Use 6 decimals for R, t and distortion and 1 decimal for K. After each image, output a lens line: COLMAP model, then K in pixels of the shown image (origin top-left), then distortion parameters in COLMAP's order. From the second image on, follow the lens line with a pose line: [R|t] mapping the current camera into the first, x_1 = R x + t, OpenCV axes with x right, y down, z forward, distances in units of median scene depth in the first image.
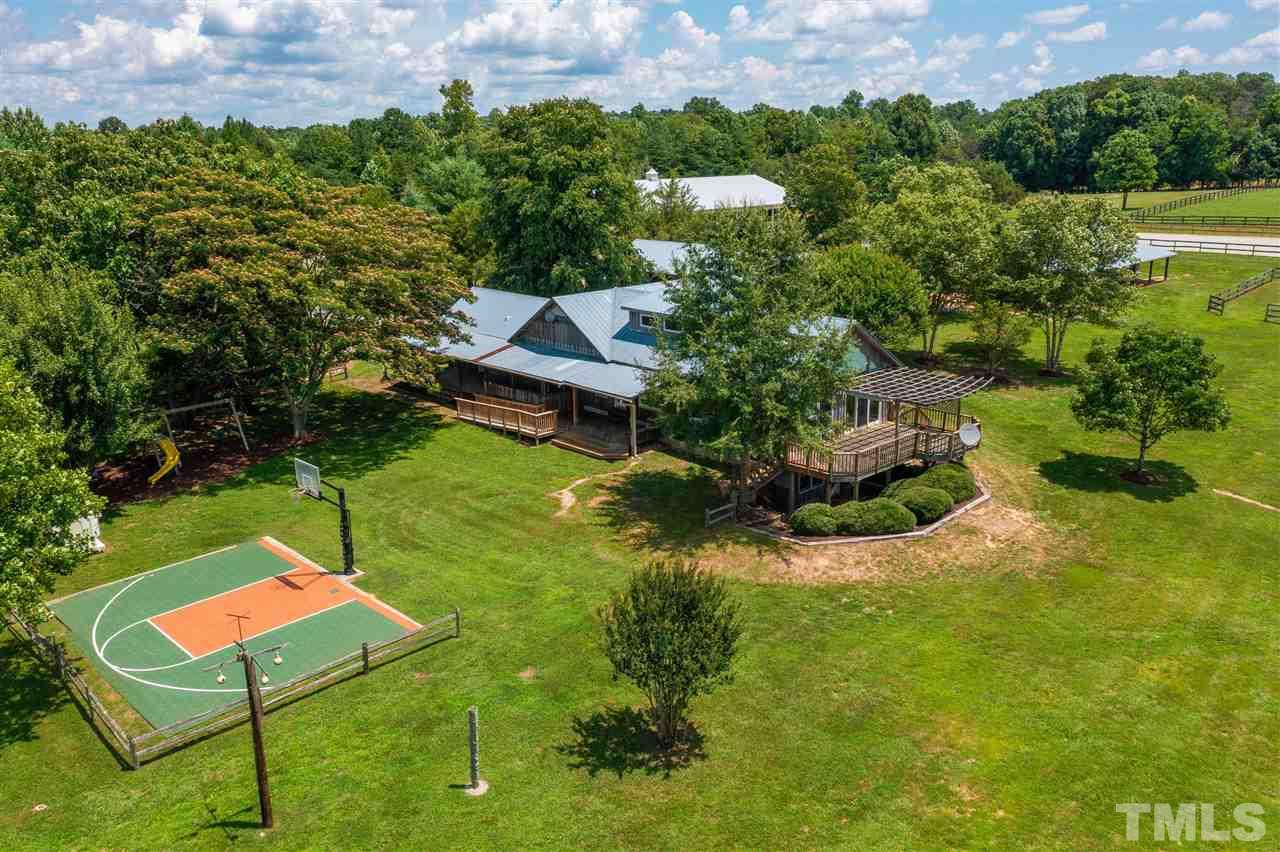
lens RADIAL K [[1026.2, 0, 640.0], [0, 1026.2, 426.0], [0, 0, 1]] dist [-0.019482, -0.004163]
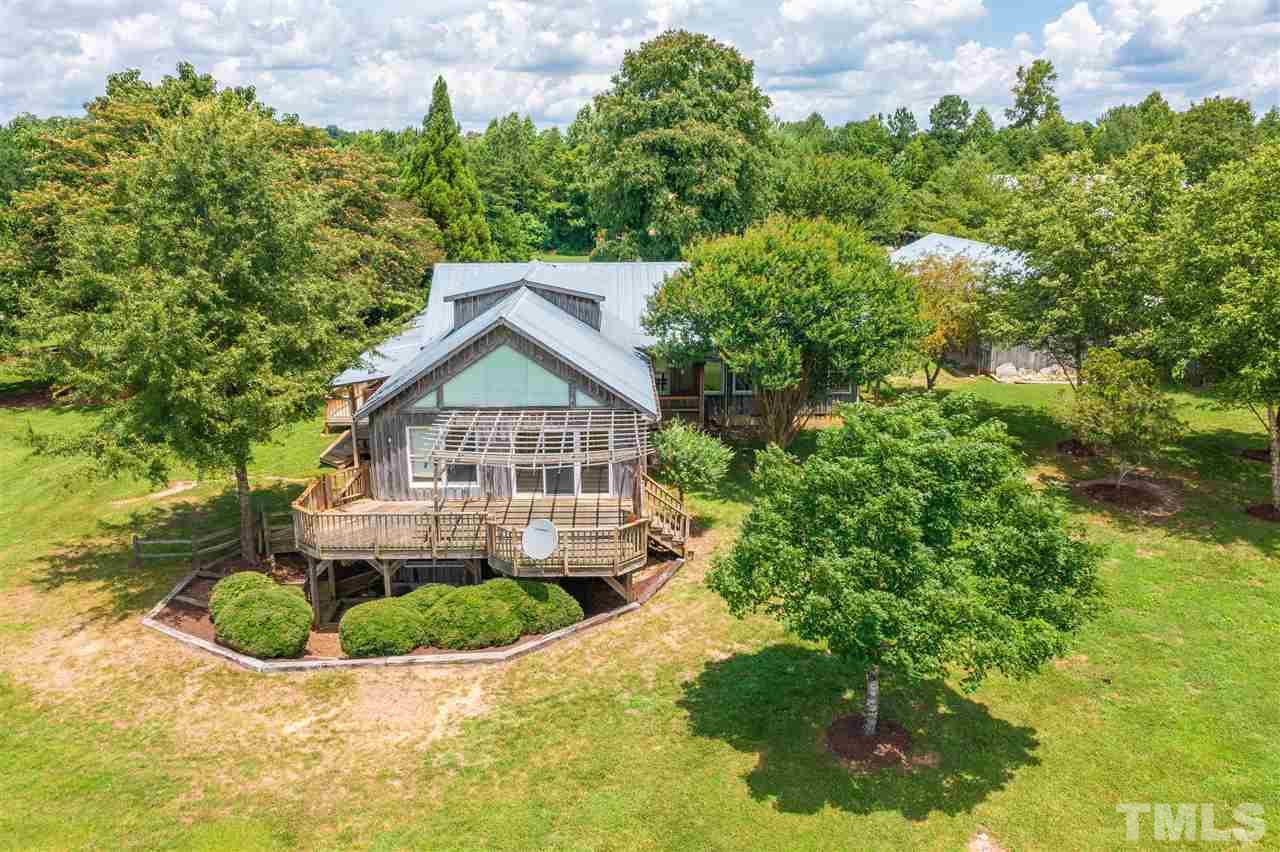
lens RADIAL K [[1010.7, 0, 640.0], [0, 1010.7, 426.0], [0, 0, 1]] dist [-0.009409, 0.003563]
pose [[0.732692, 0.177649, -0.656965, 0.709769], [-0.184393, 0.981042, 0.059635, -0.094701], [0.655105, 0.077446, 0.751558, 0.624770]]
